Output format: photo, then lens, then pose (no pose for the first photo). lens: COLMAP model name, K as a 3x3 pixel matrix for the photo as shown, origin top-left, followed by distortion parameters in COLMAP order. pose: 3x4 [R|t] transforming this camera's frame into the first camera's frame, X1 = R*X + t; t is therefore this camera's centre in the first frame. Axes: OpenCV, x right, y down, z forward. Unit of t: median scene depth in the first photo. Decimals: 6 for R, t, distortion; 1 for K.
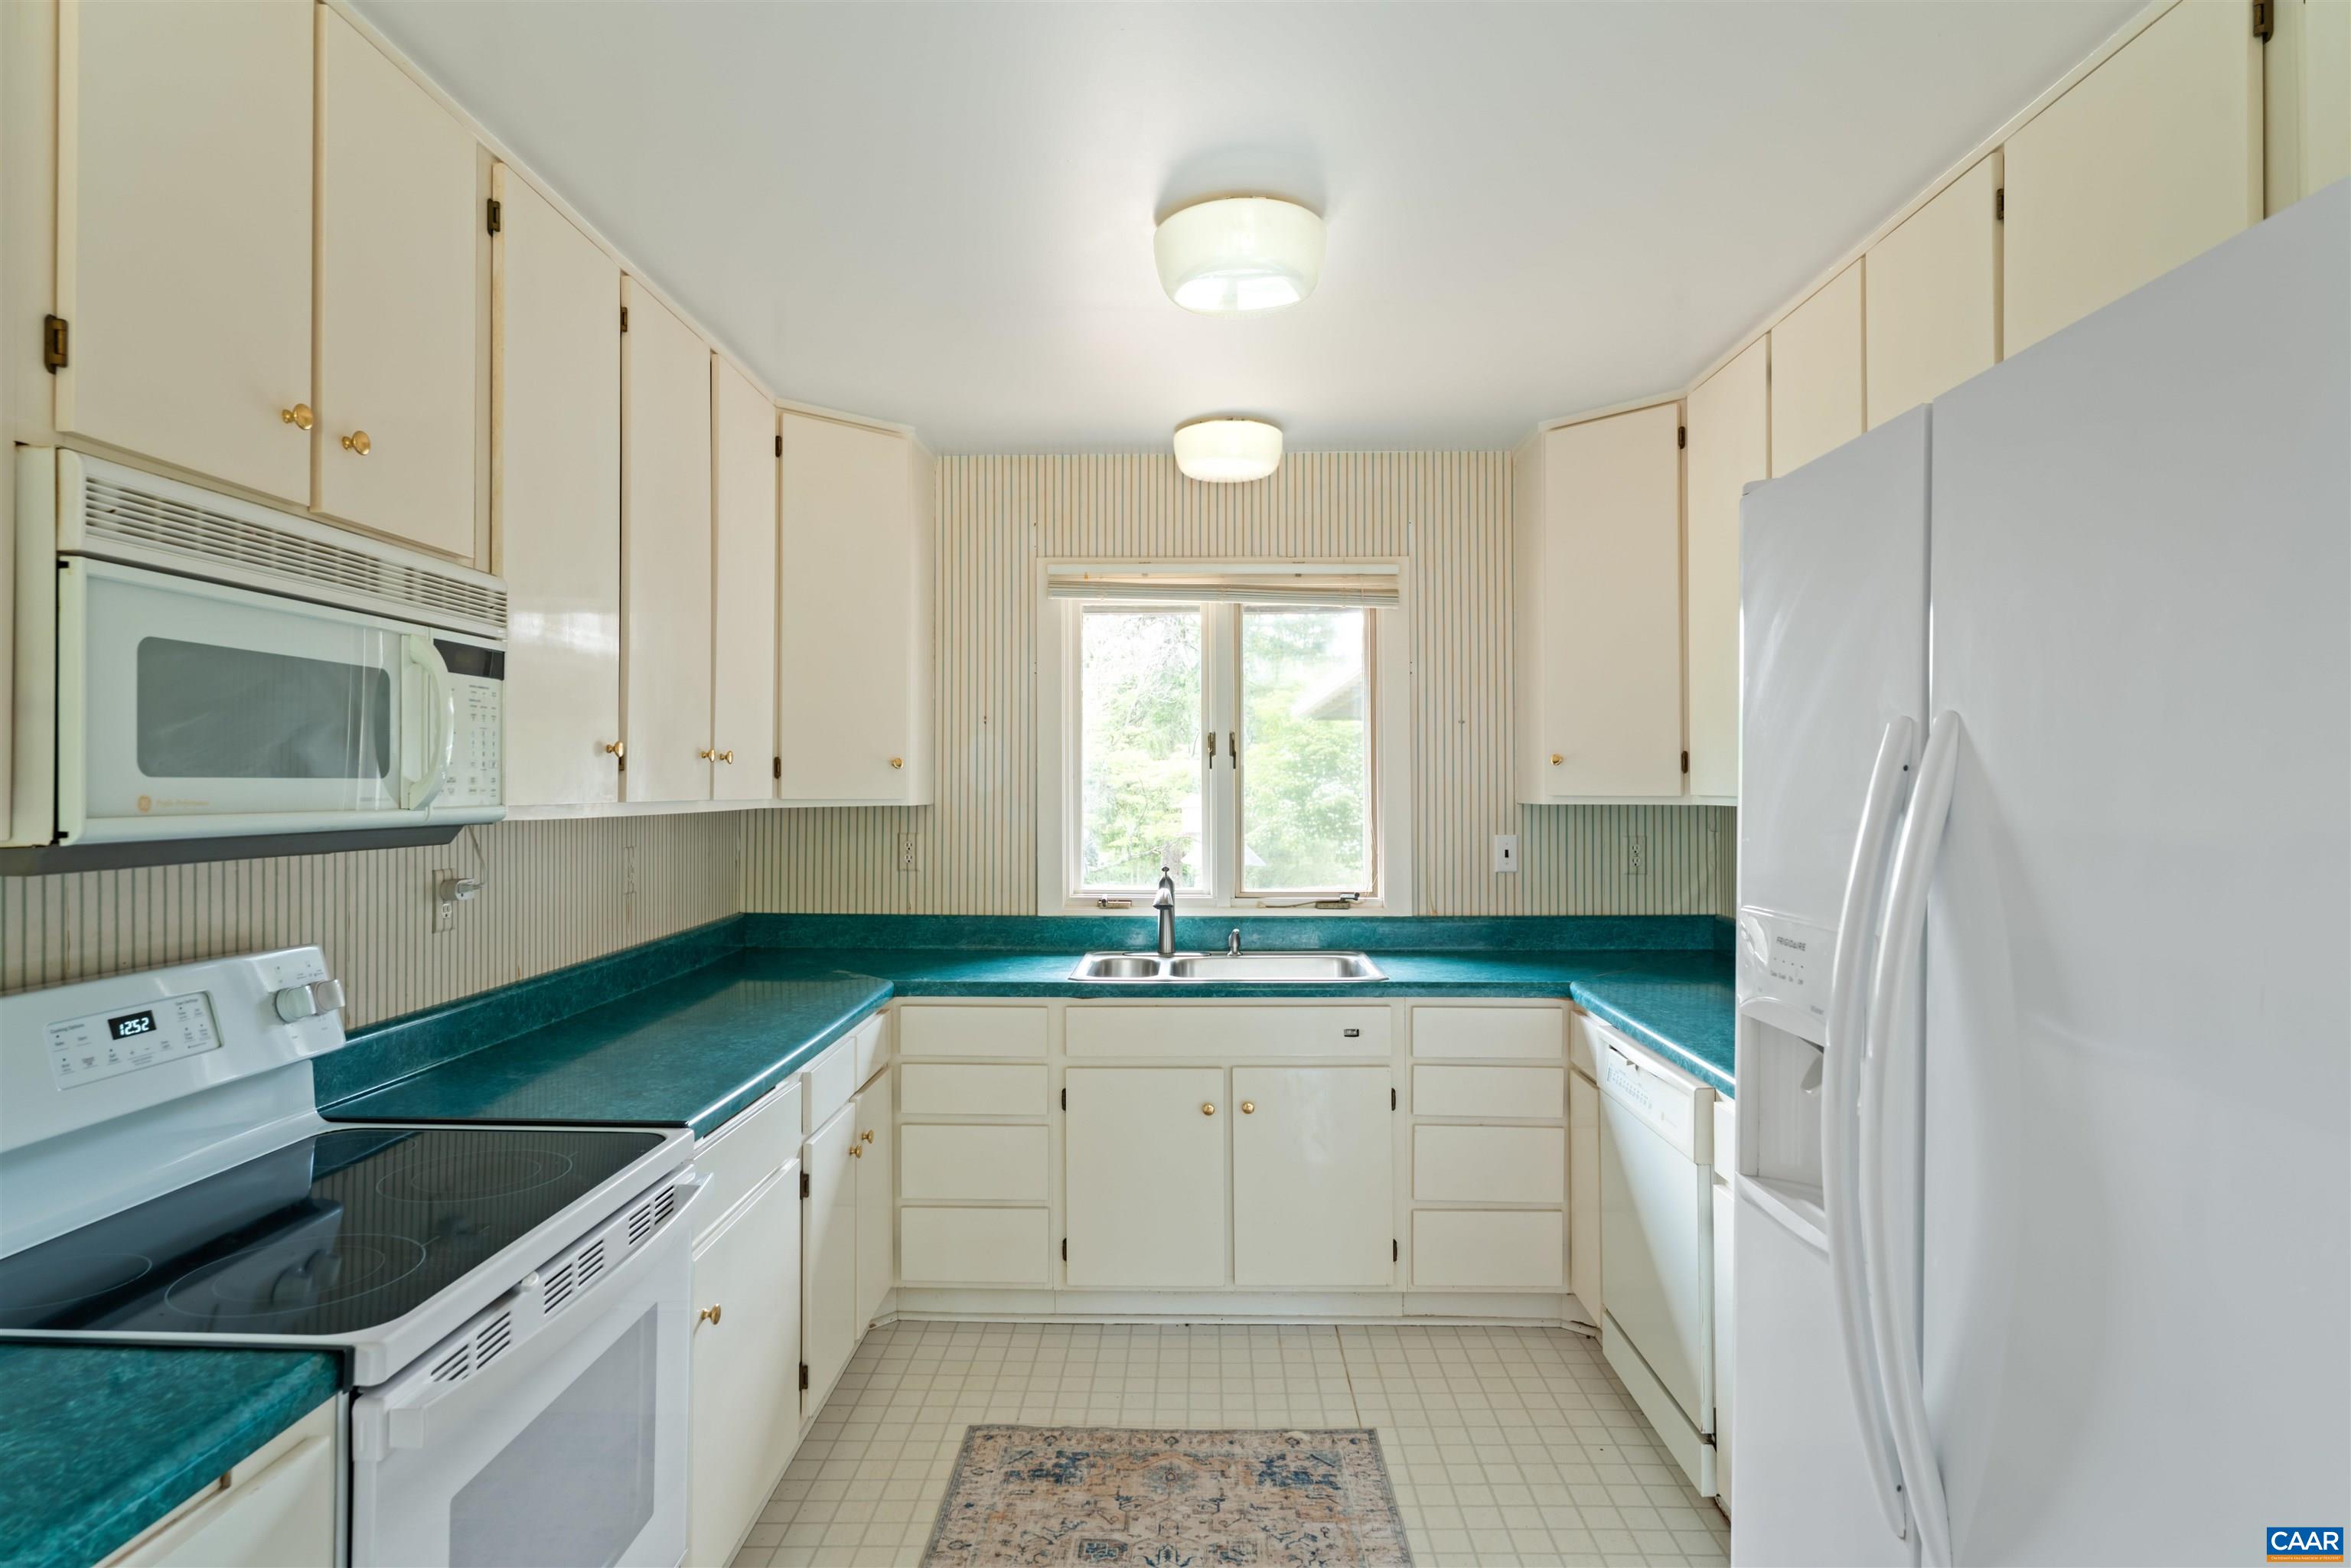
lens RADIAL K [[1265.9, 0, 1179.0], [0, 1265.9, 780.1], [0, 0, 1]] dist [-0.000552, -0.001799]
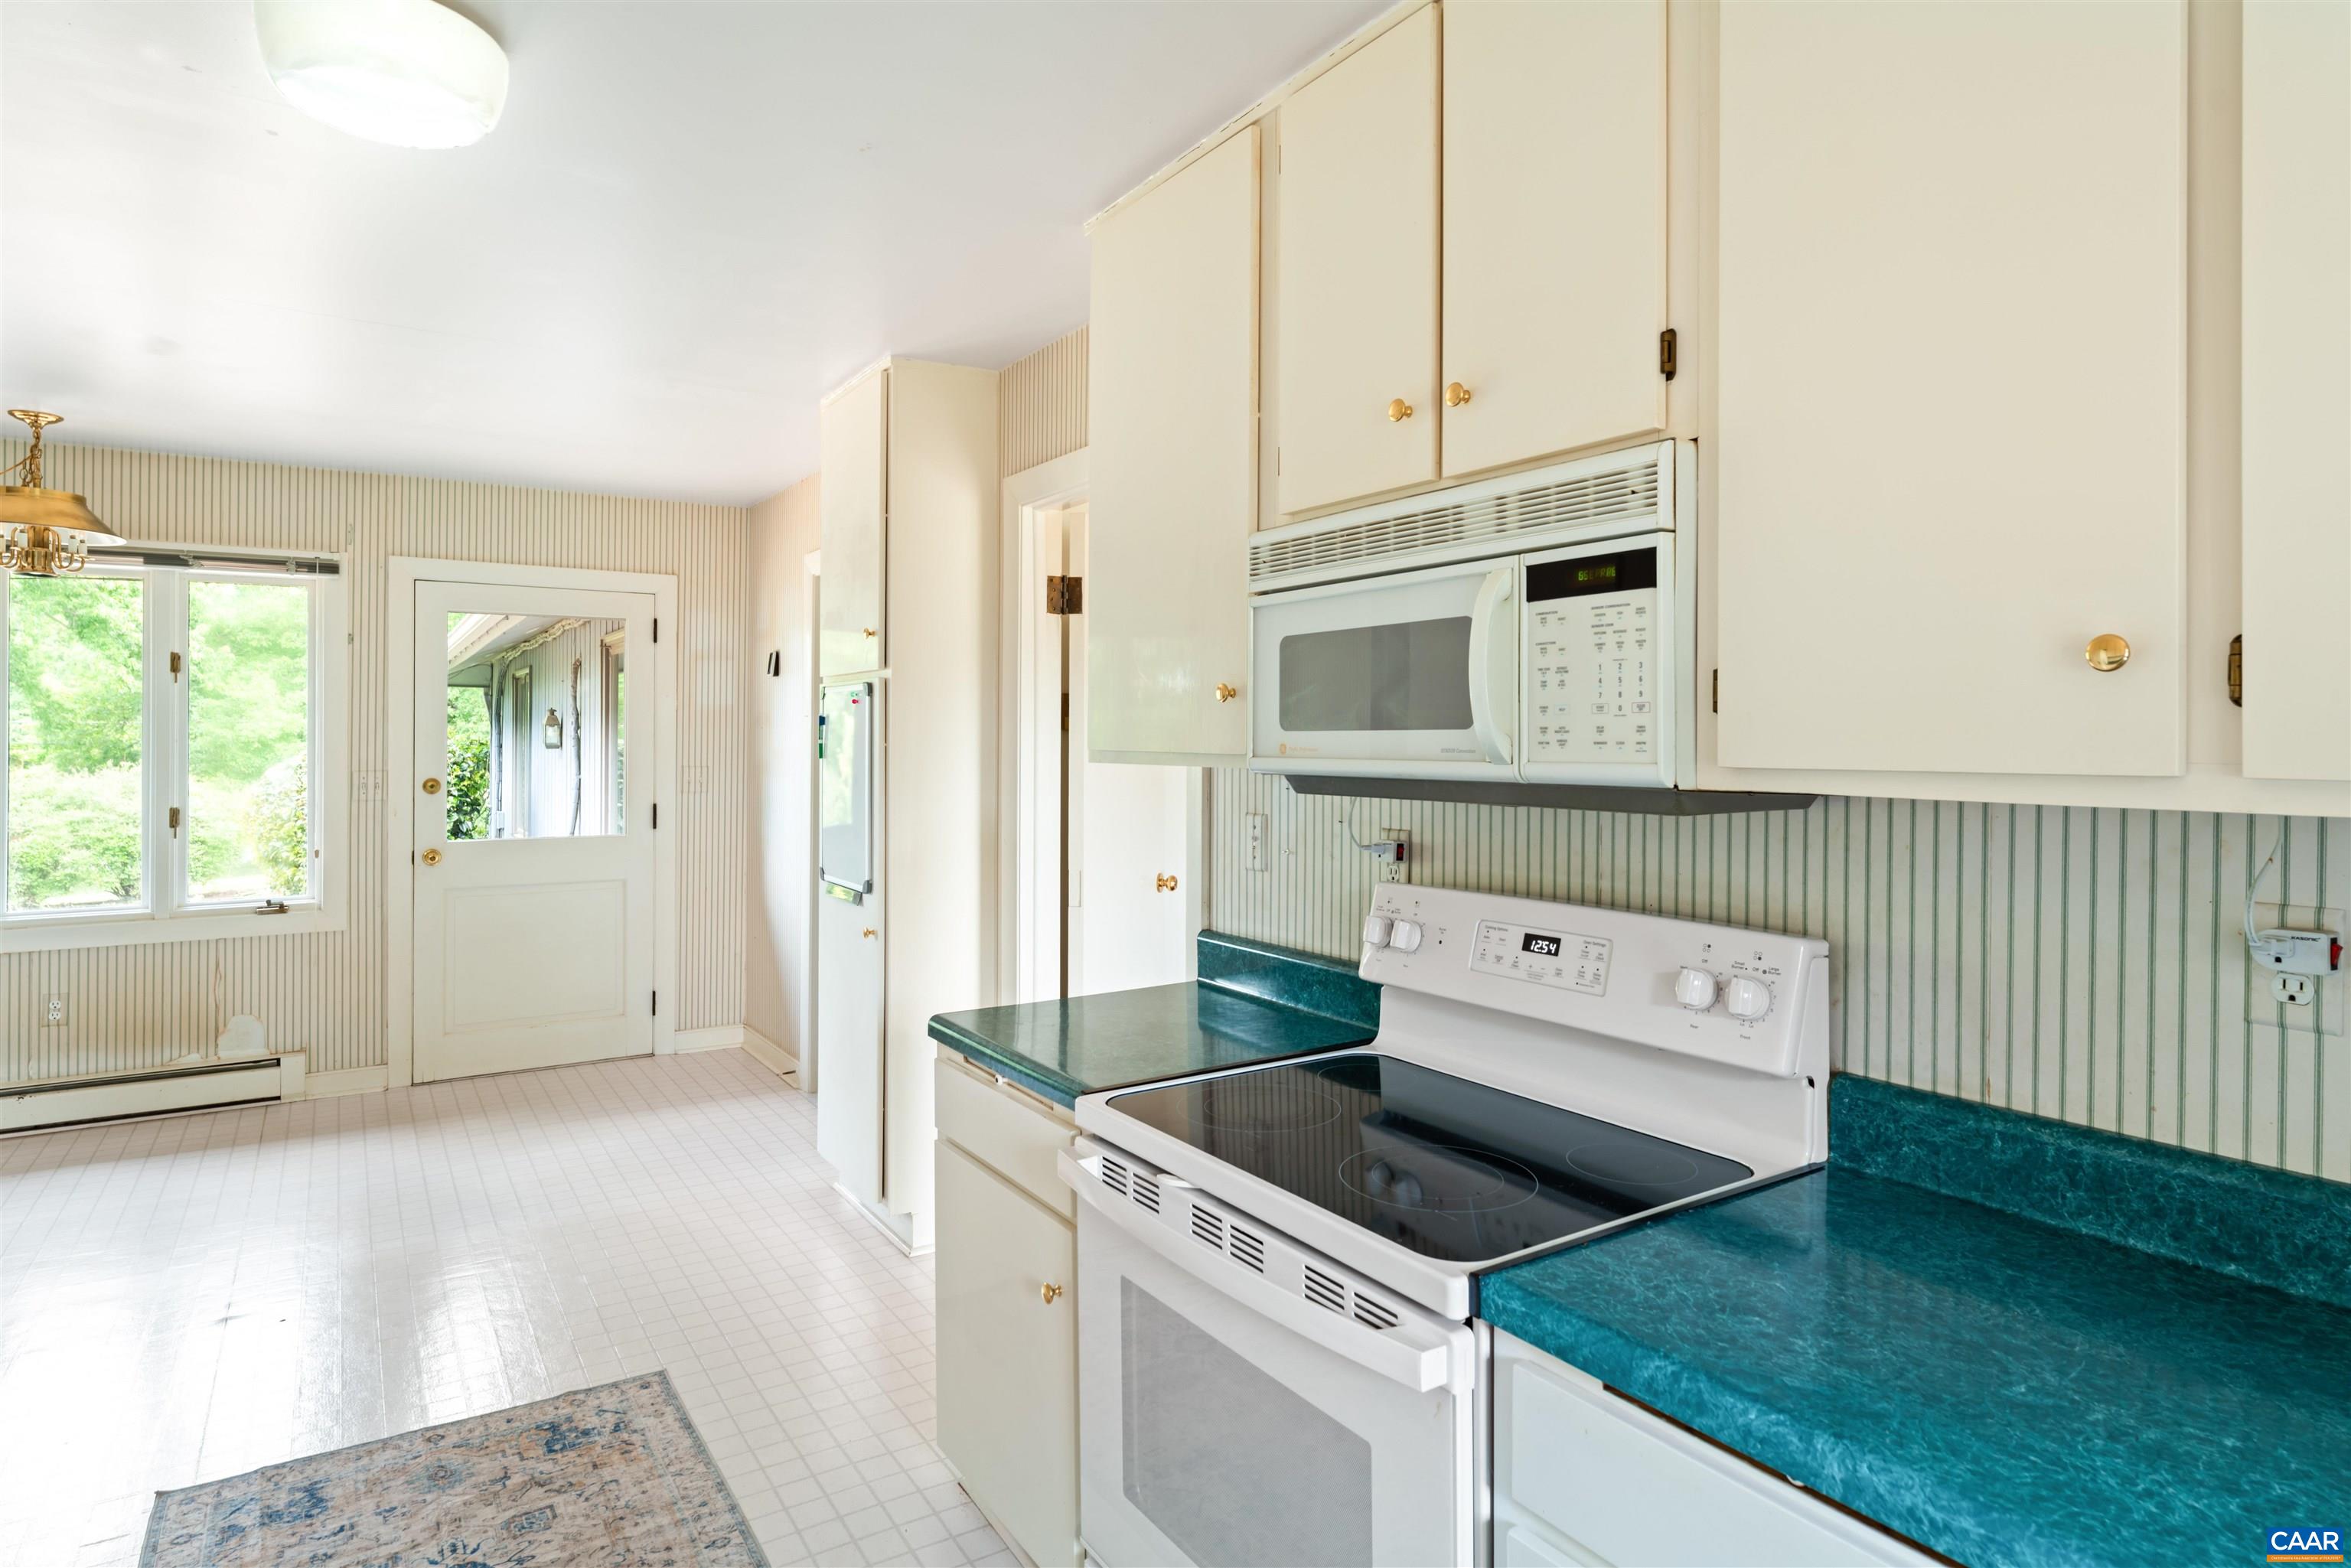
lens RADIAL K [[1265.9, 0, 1151.5], [0, 1265.9, 742.0], [0, 0, 1]] dist [-0.000552, -0.001799]
pose [[-0.833321, -0.003498, -0.552779, 0.081310], [-0.002149, 0.999993, -0.003088, 0.009097], [0.552786, -0.001385, -0.833322, 1.291709]]
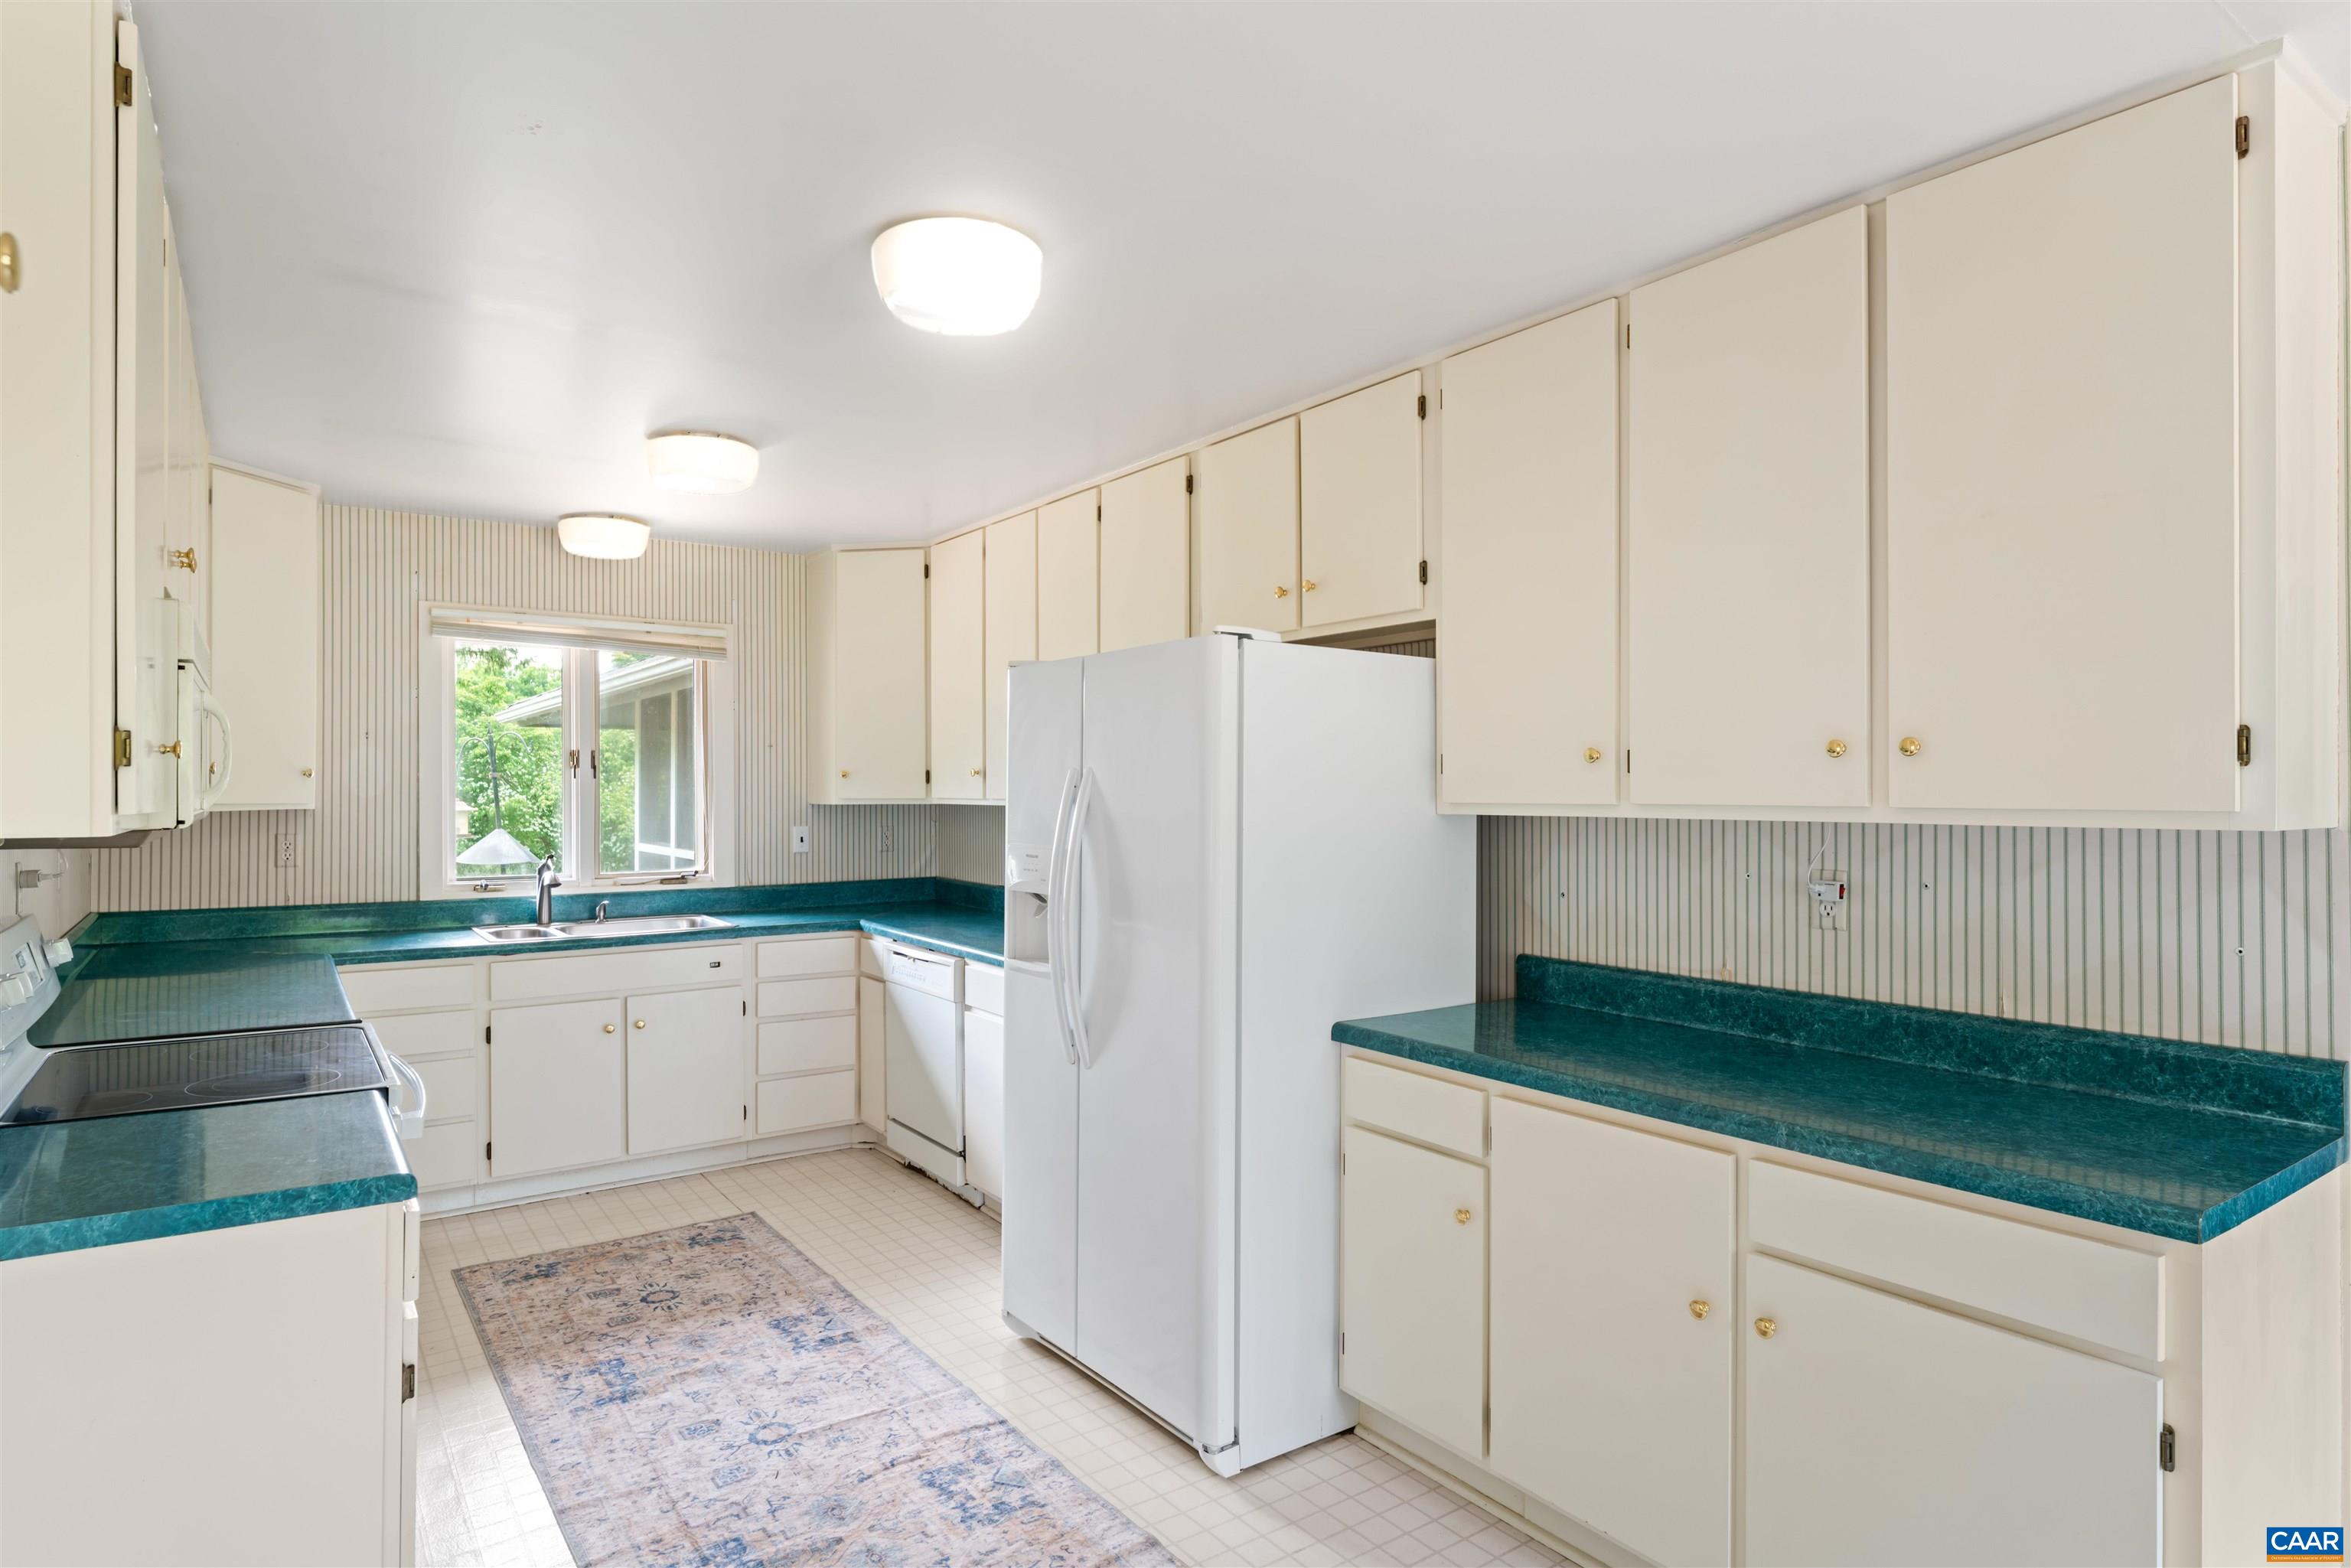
lens RADIAL K [[1265.9, 0, 1164.8], [0, 1265.9, 787.0], [0, 0, 1]] dist [-0.000552, -0.001799]
pose [[0.802123, 0.001715, 0.597156, -0.323664], [-0.002910, 0.999995, 0.001038, -0.004284], [-0.597152, -0.002571, 0.802124, -0.469829]]
